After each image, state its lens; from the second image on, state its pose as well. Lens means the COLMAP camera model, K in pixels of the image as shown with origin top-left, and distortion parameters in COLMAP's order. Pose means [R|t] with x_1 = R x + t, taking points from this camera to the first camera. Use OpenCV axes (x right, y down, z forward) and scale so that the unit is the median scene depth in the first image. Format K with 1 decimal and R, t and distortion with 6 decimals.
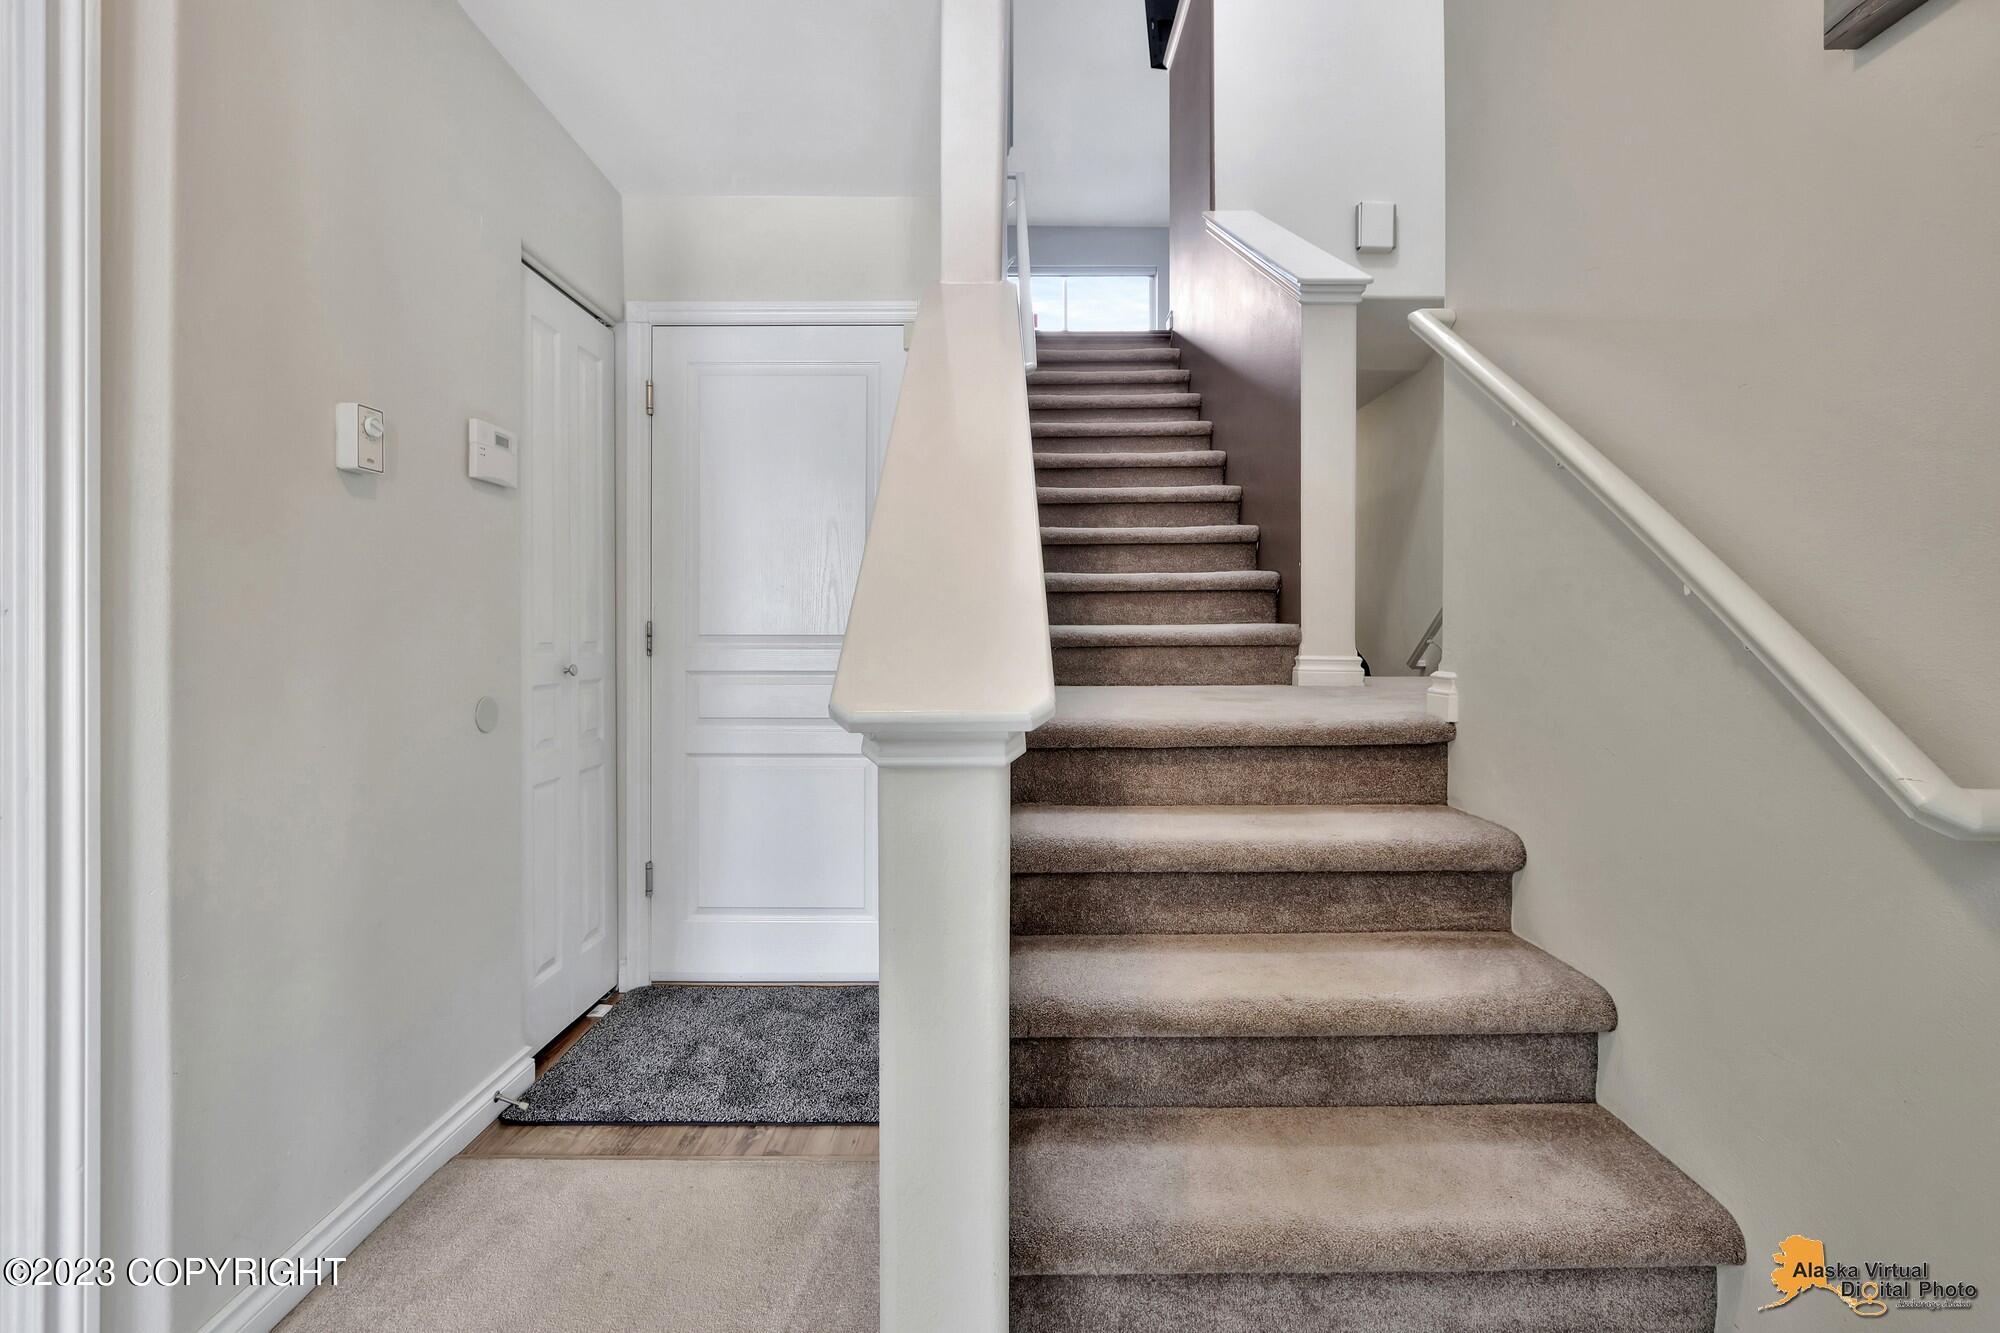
lens RADIAL K [[958.2, 0, 1000.0], [0, 958.2, 666.5], [0, 0, 1]] dist [-0.000906, 0.000010]
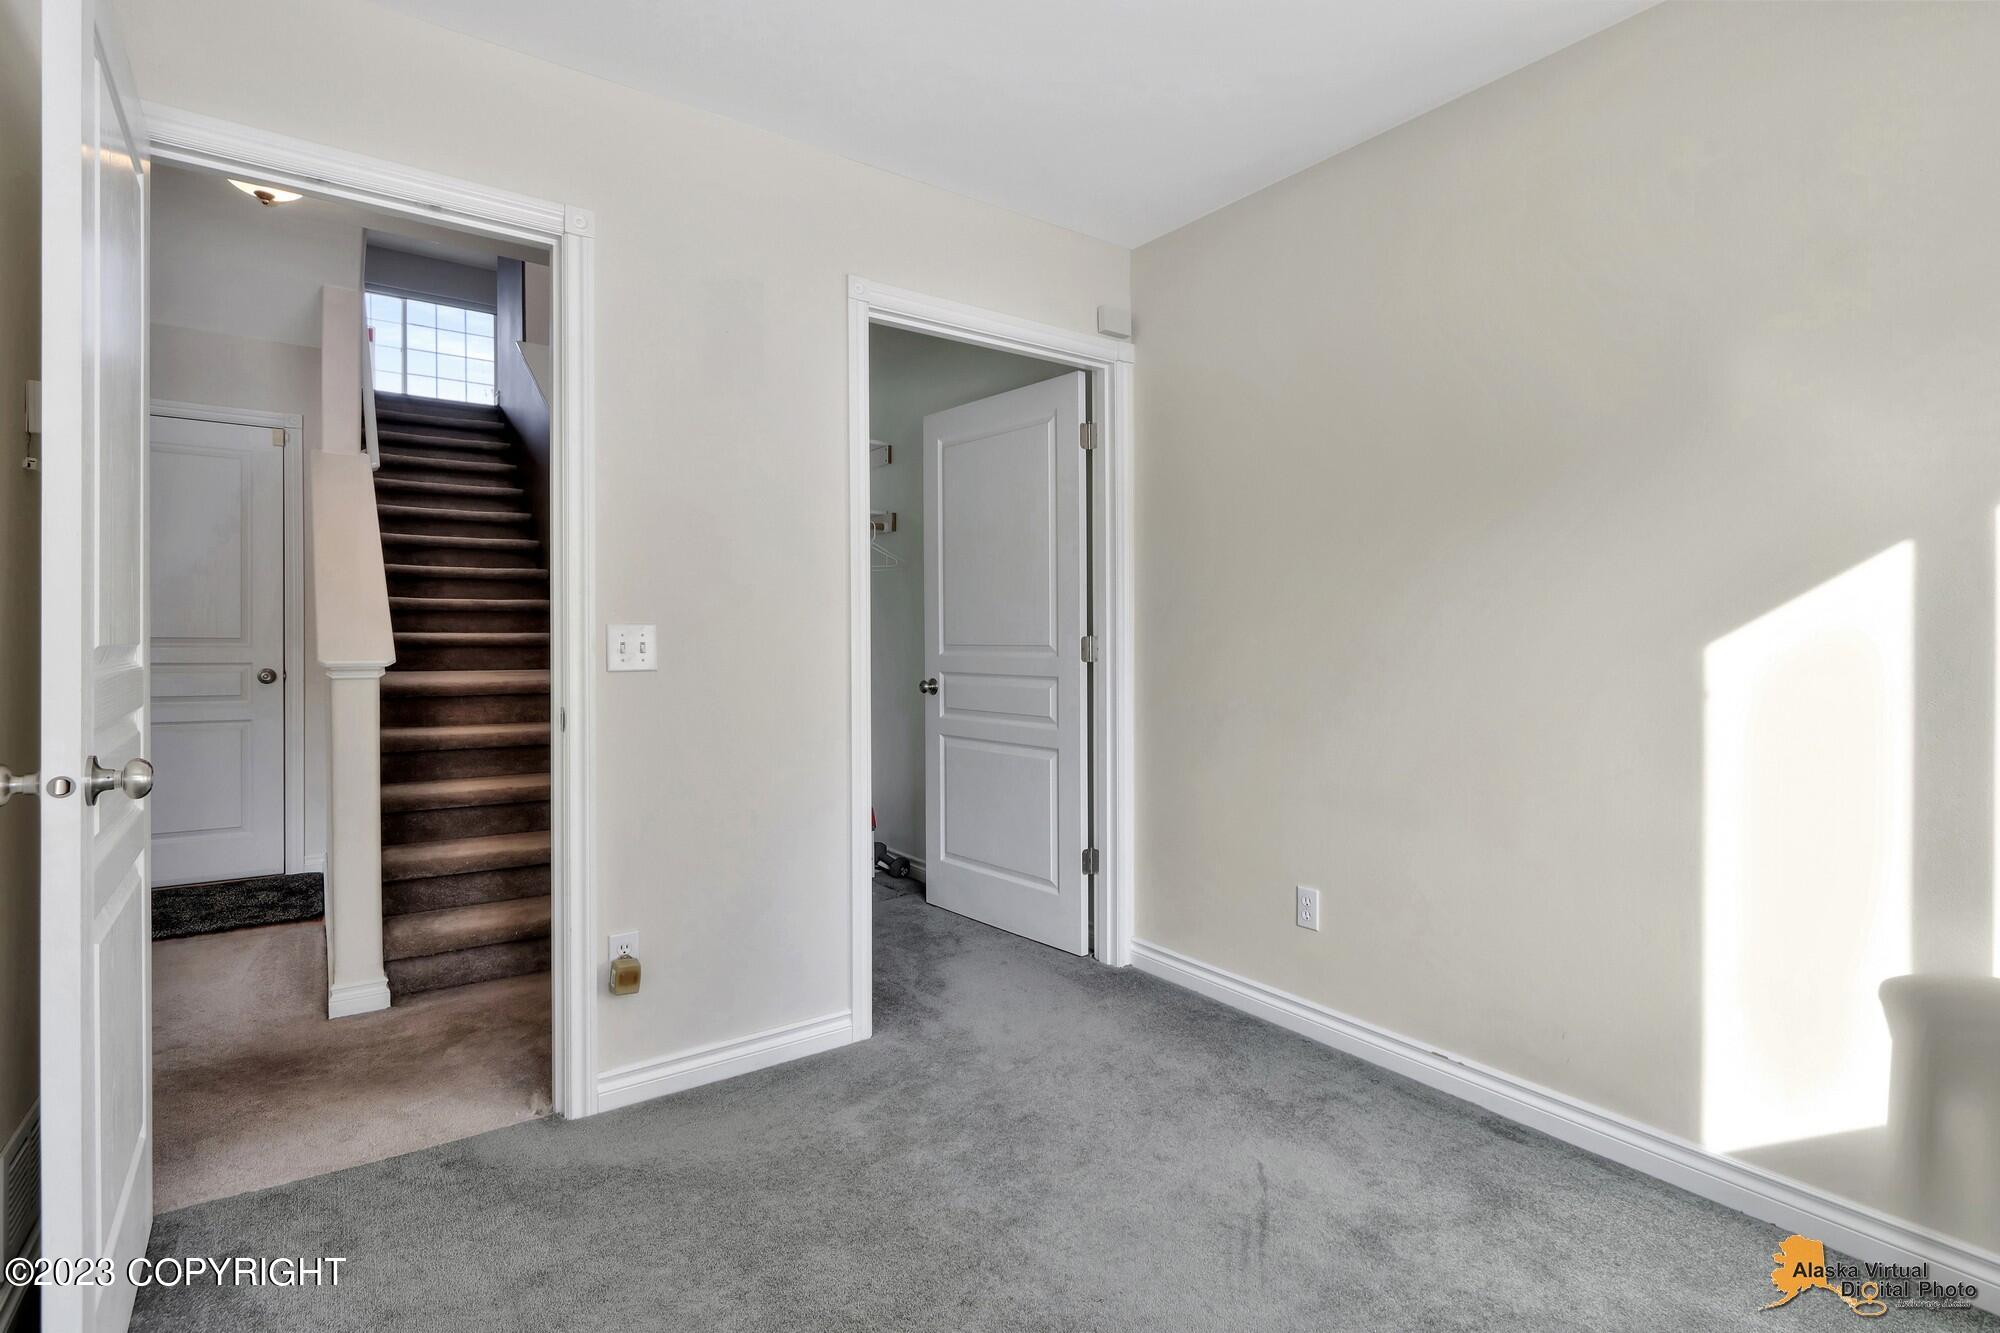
lens RADIAL K [[958.2, 0, 1000.0], [0, 958.2, 666.5], [0, 0, 1]] dist [-0.000906, 0.000010]
pose [[0.813719, -0.007361, 0.581212, -0.046575], [0.010382, 0.999944, -0.001870, 0.024241], [-0.581166, 0.007556, 0.813750, -0.799206]]
